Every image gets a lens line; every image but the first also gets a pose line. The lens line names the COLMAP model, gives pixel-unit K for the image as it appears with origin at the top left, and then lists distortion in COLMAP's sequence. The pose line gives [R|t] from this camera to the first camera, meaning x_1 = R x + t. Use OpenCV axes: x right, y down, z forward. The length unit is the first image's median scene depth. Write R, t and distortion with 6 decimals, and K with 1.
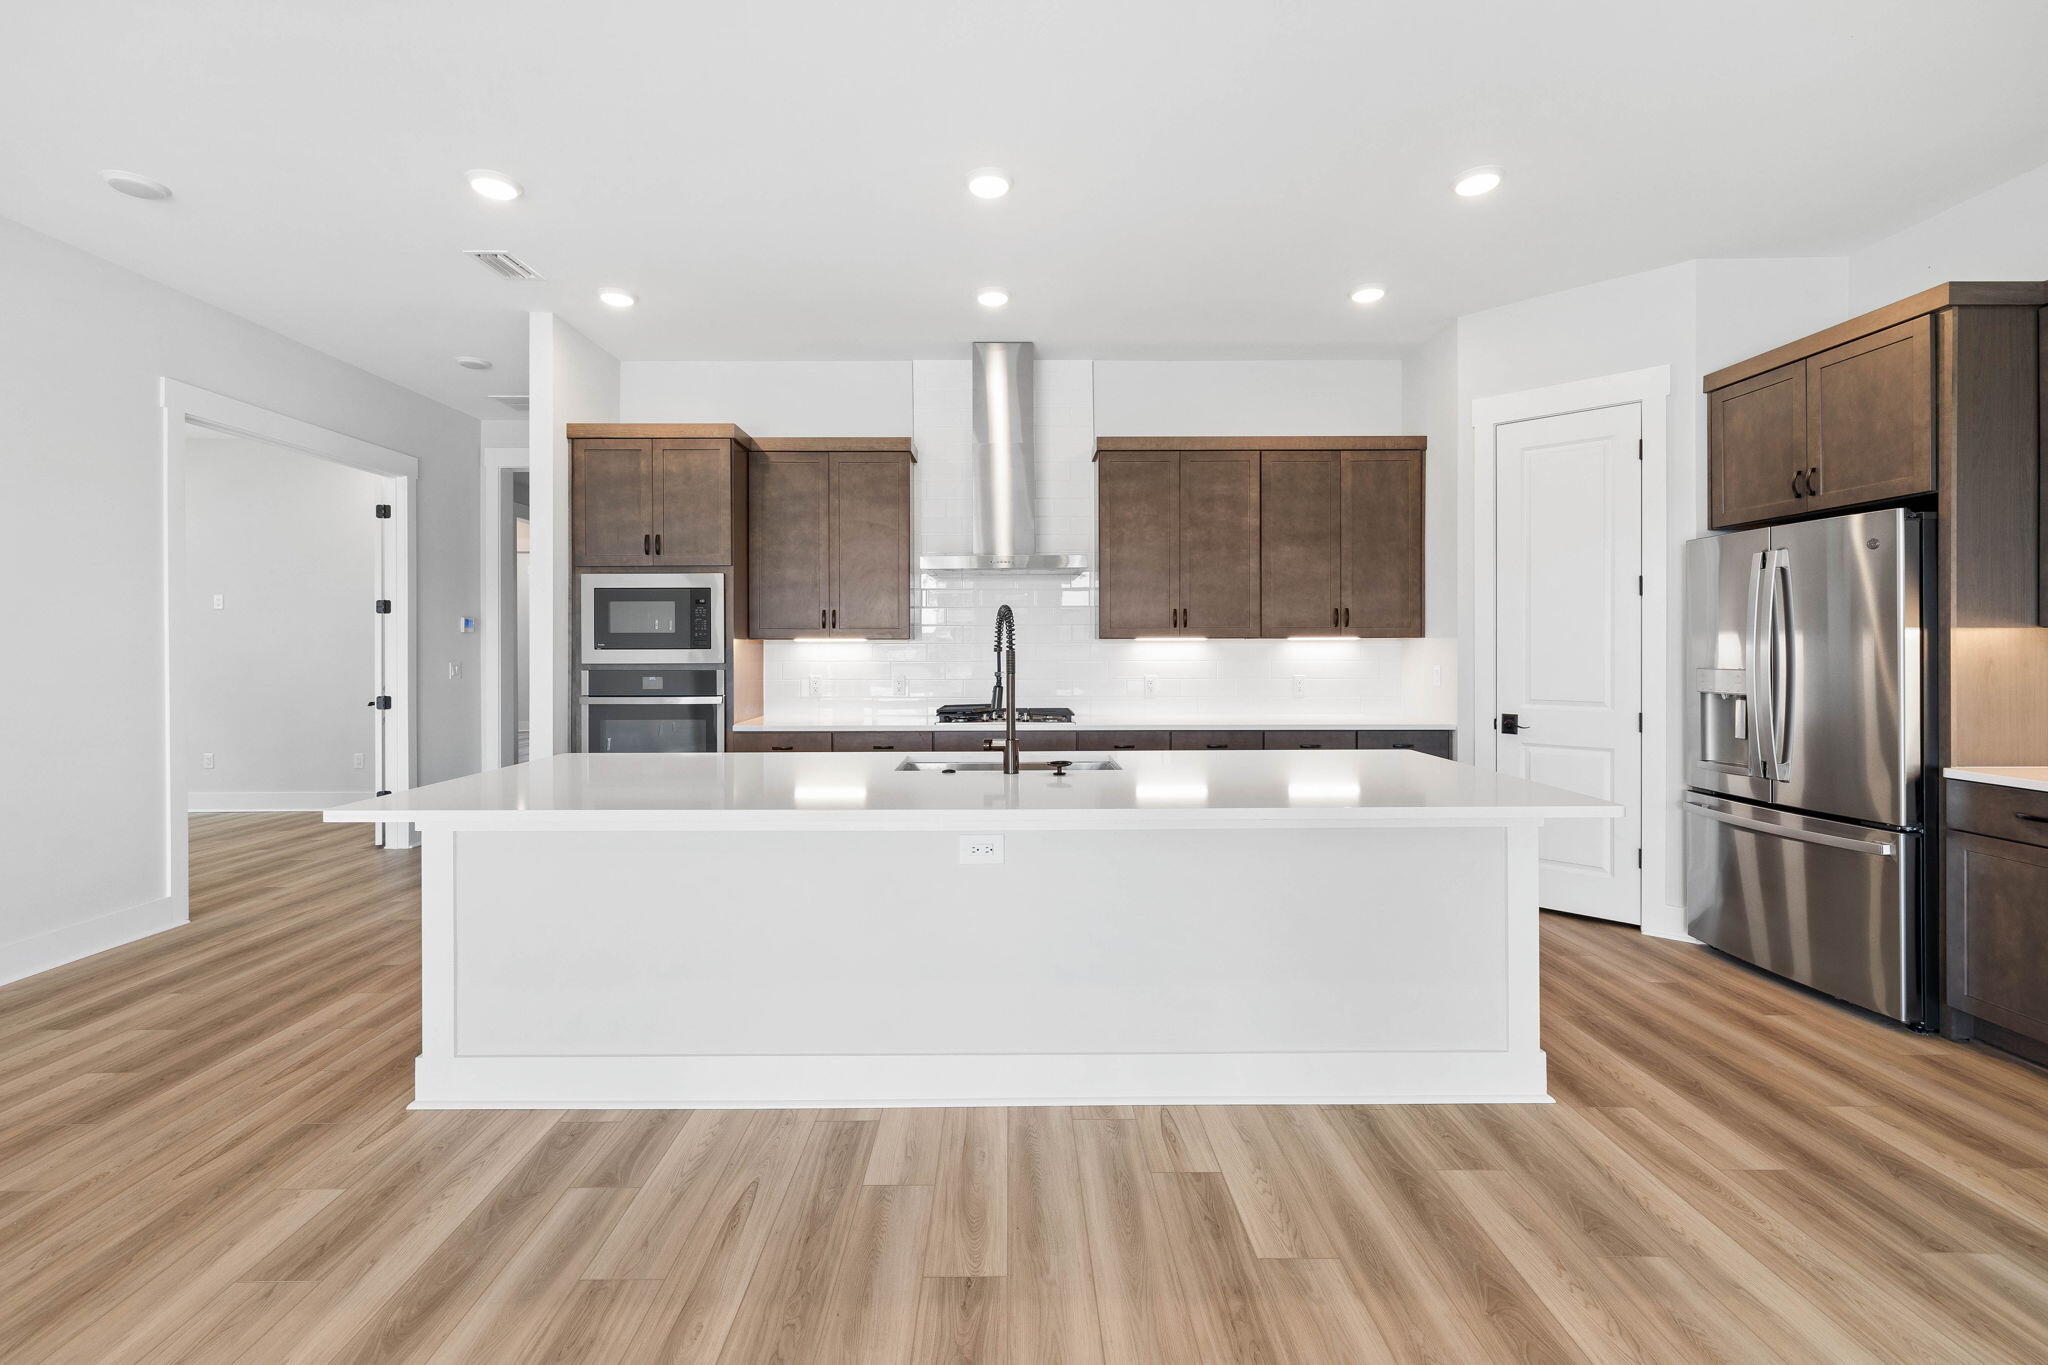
lens RADIAL K [[870.5, 0, 1008.3], [0, 870.5, 646.7], [0, 0, 1]] dist [0.002142, 0.000686]
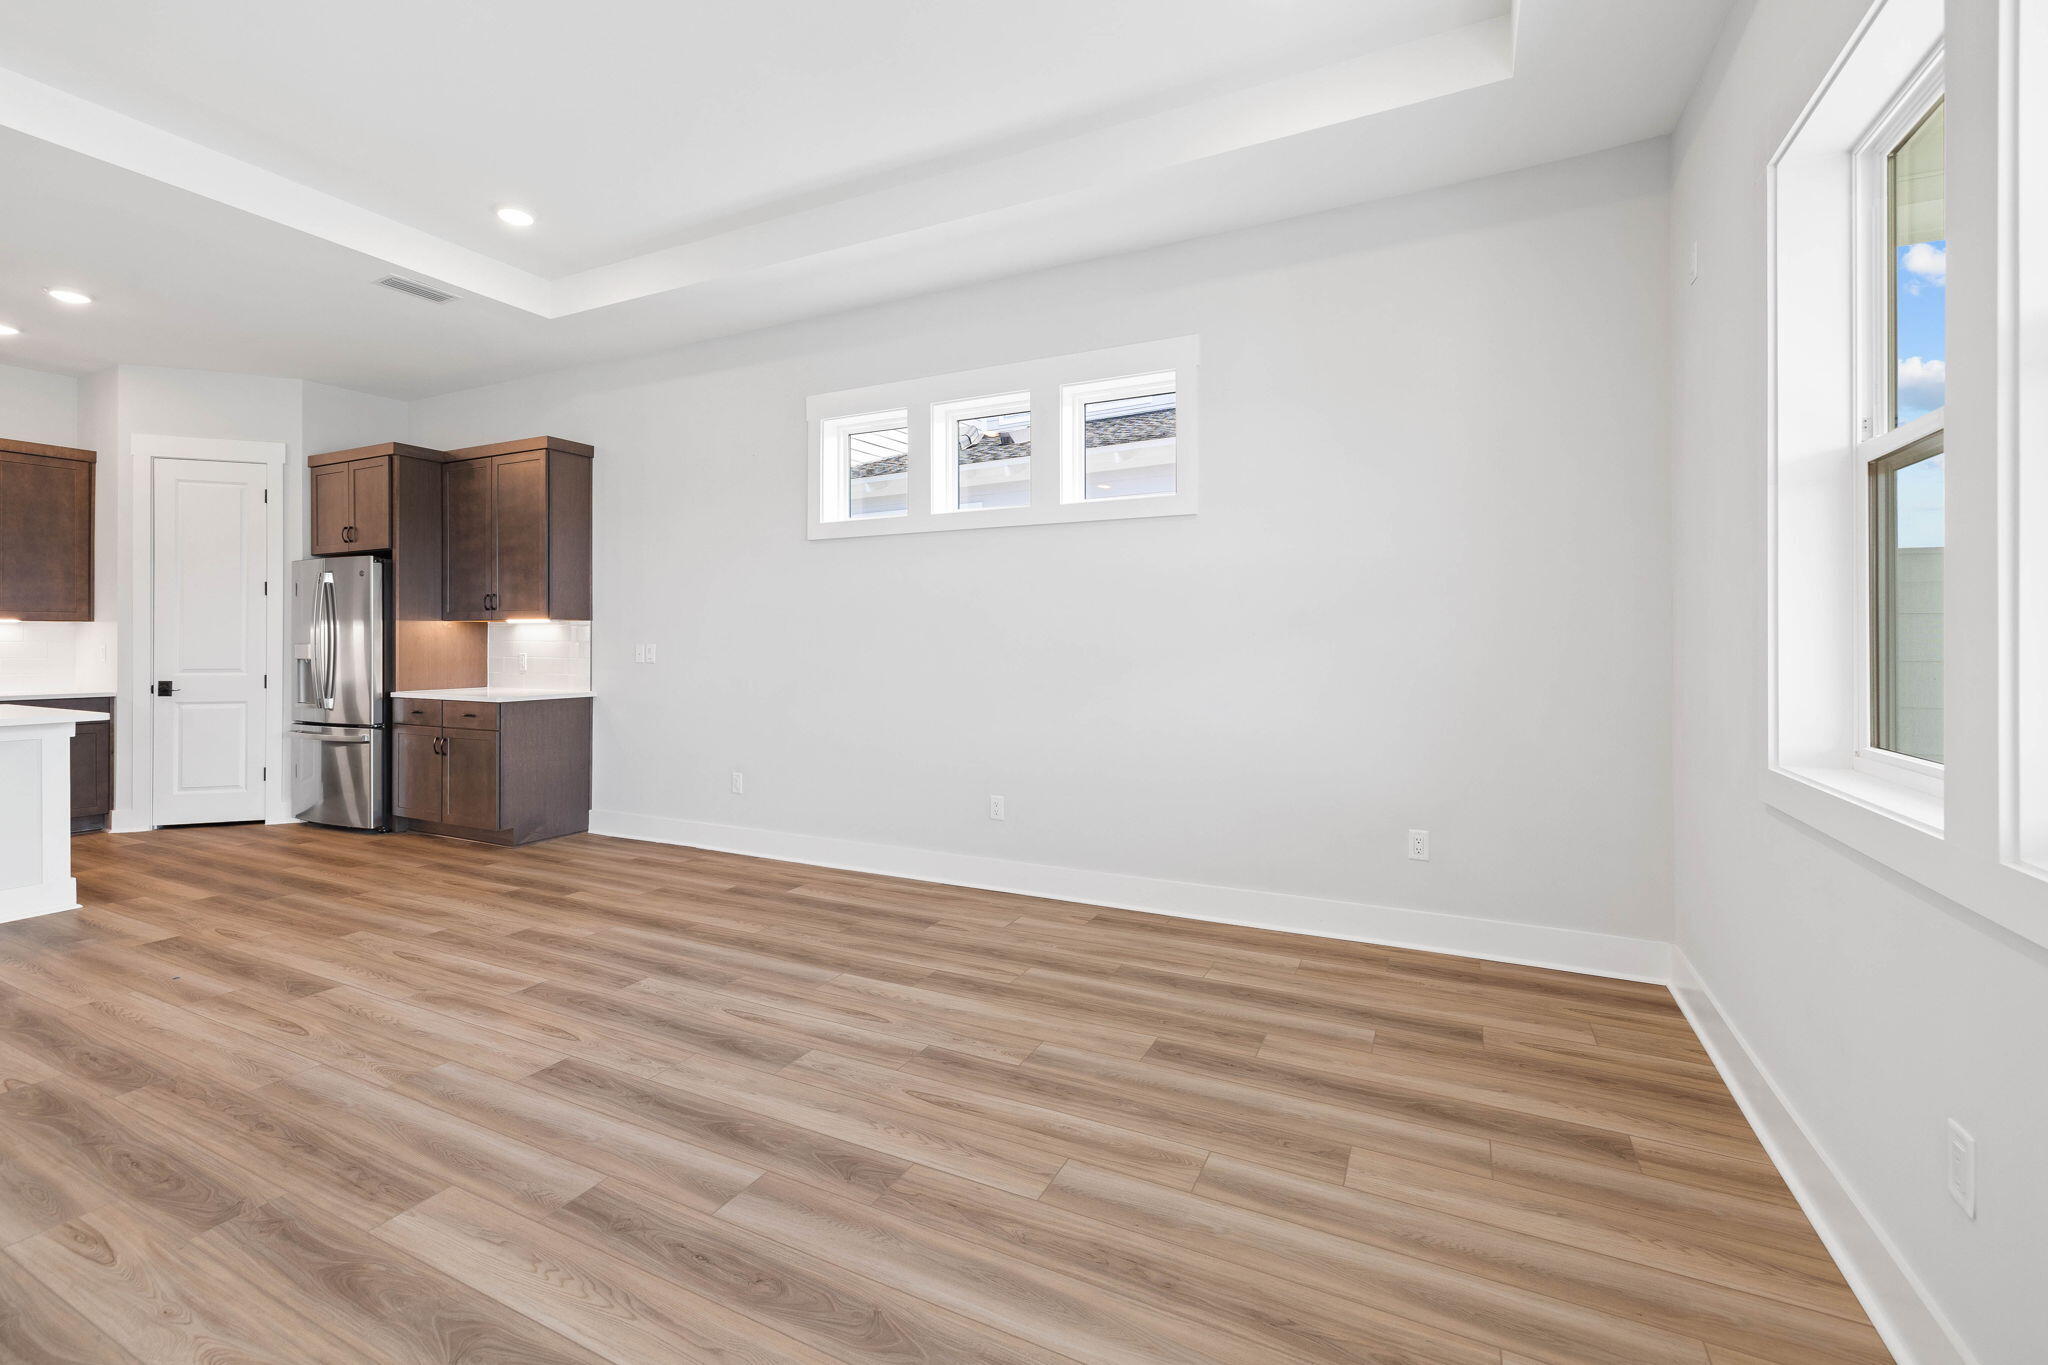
lens RADIAL K [[878.5, 0, 1018.6], [0, 878.5, 642.5], [0, 0, 1]] dist [0.002316, -0.000103]
pose [[0.447744, 0.001900, 0.894160, -0.037354], [-0.003040, 0.999995, -0.000603, 0.019348], [-0.894157, -0.002448, 0.447747, -0.873015]]
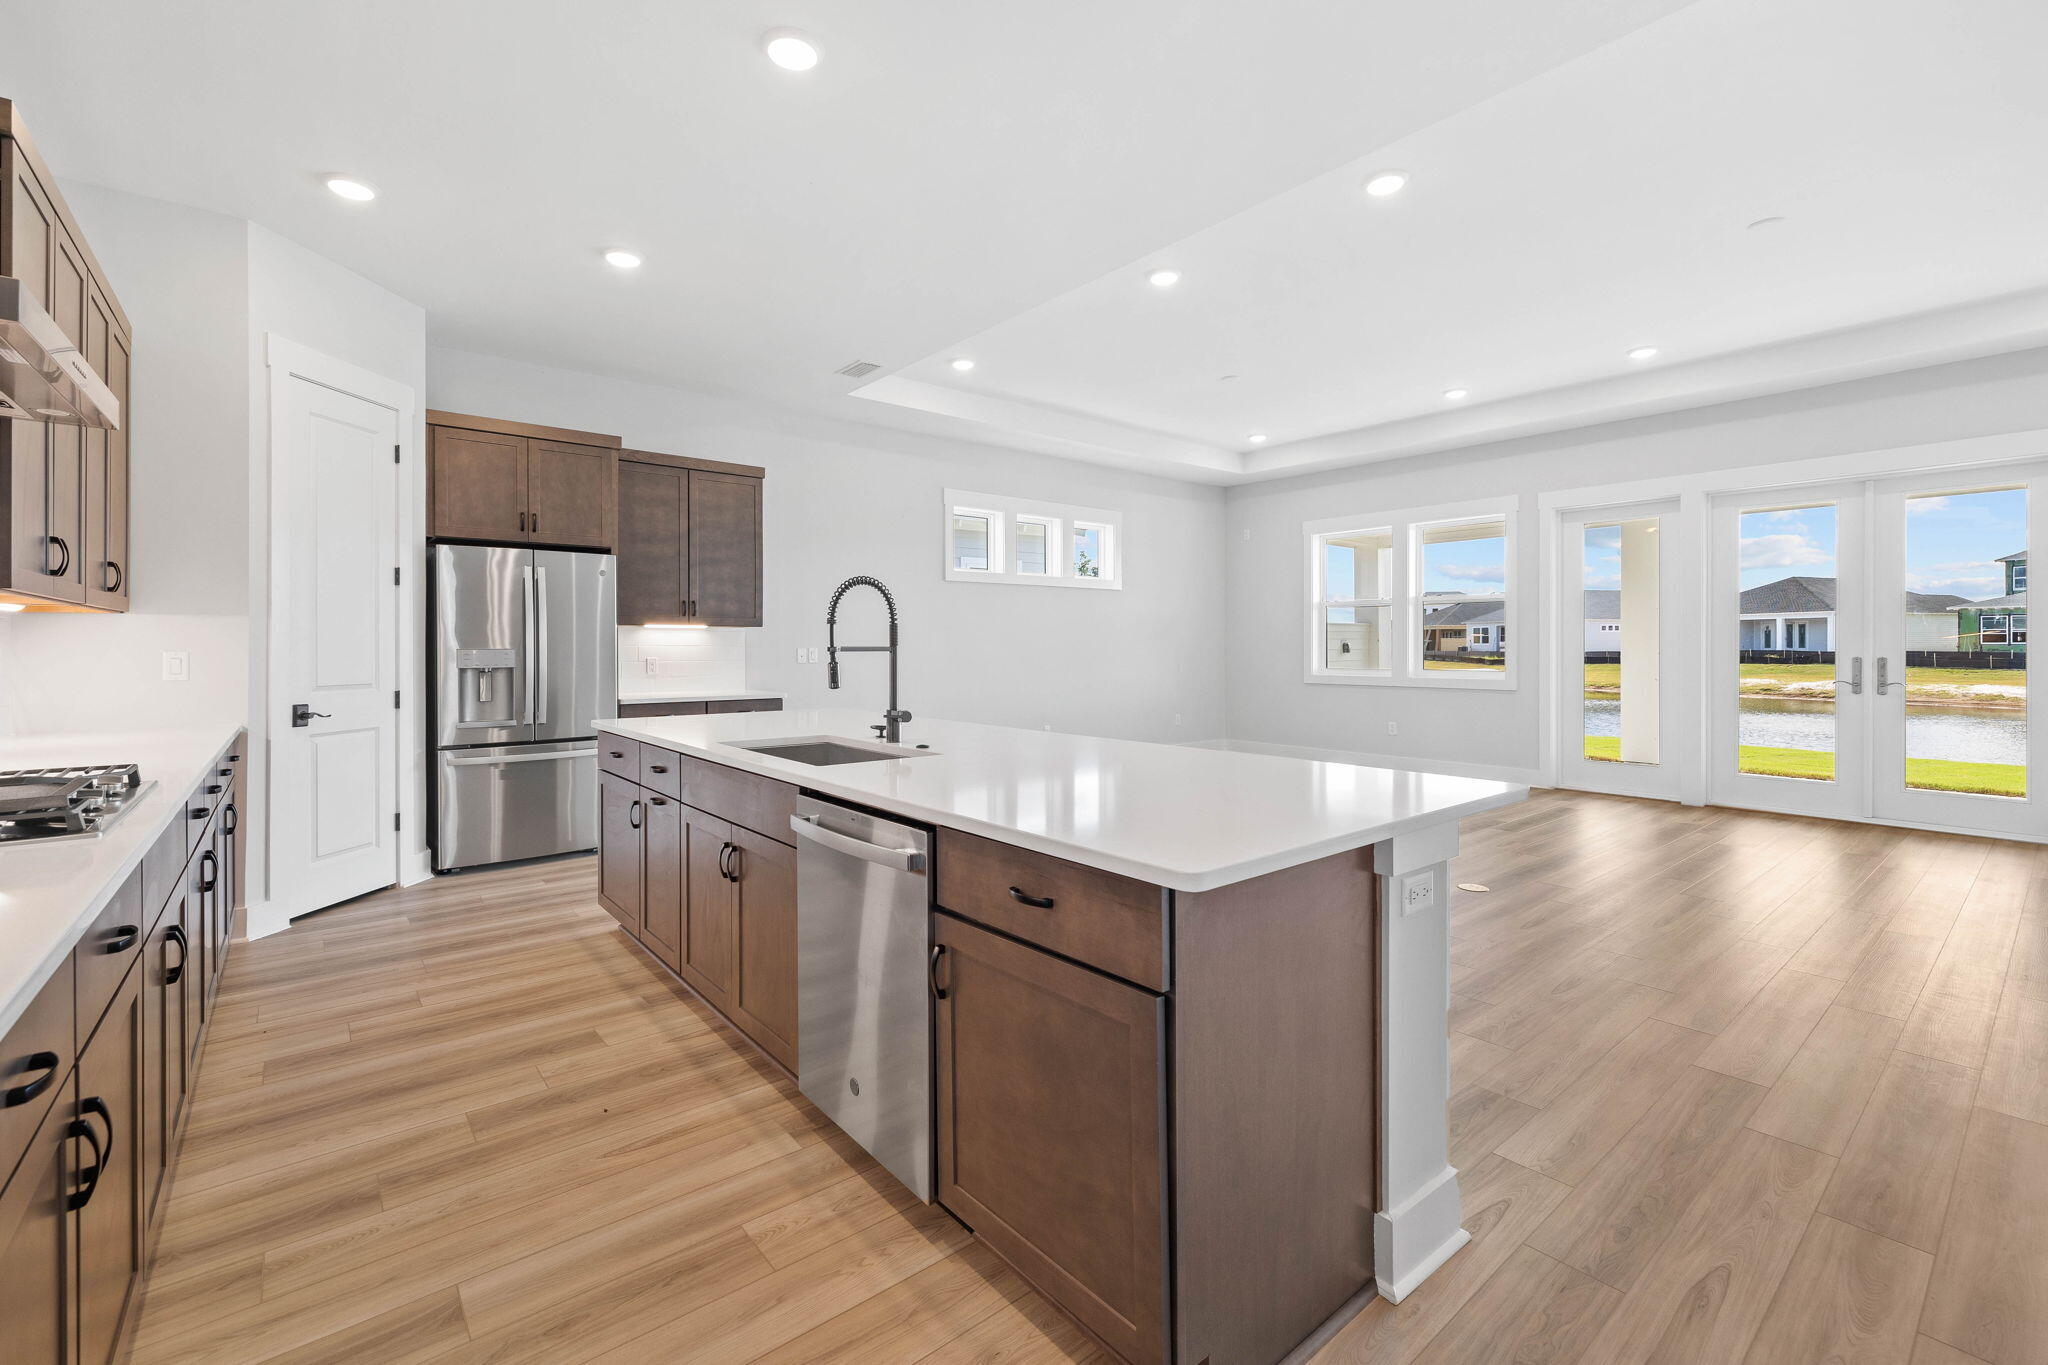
lens RADIAL K [[870.5, 0, 1011.1], [0, 870.5, 649.5], [0, 0, 1]] dist [0.002142, 0.000686]
pose [[-0.629098, 0.001024, 0.777325, -0.686377], [0.002690, 0.999996, 0.000860, 0.026297], [-0.777321, 0.002633, -0.629098, 1.185662]]
